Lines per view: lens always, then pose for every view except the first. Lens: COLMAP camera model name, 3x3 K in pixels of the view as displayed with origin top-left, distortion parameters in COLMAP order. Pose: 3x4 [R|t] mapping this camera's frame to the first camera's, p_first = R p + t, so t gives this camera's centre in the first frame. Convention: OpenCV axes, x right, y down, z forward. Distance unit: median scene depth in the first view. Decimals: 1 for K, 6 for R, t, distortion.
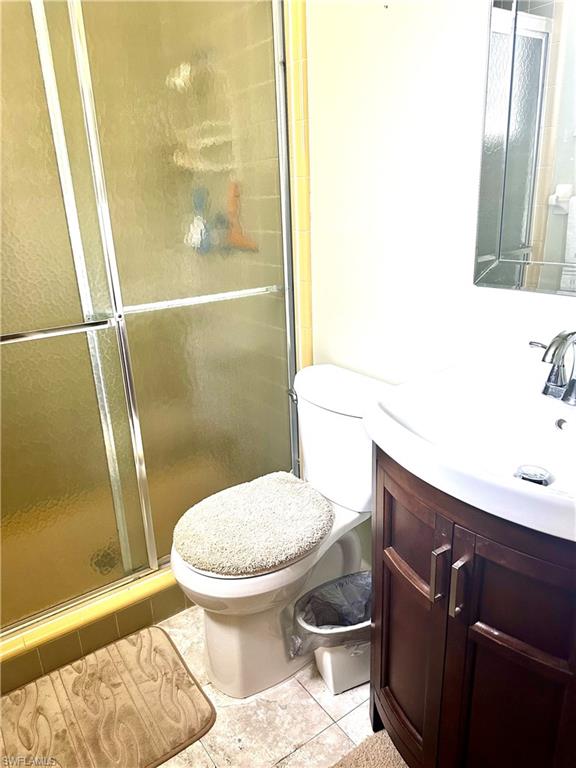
lens RADIAL K [[543.5, 0, 281.7], [0, 543.5, 382.4], [0, 0, 1]] dist [0.055682, -0.072783]
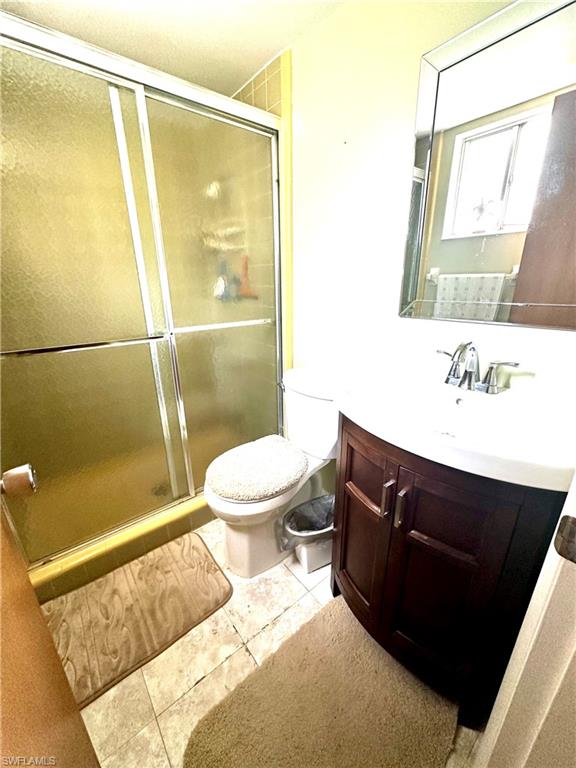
lens RADIAL K [[308.6, 0, 289.5], [0, 308.6, 382.1], [0, 0, 1]] dist [-0.008321, 0.002340]
pose [[0.996712, 0.007858, 0.080638, -0.032483], [-0.007080, 0.999926, -0.009925, 0.021632], [-0.080710, 0.009321, 0.996694, 0.103658]]
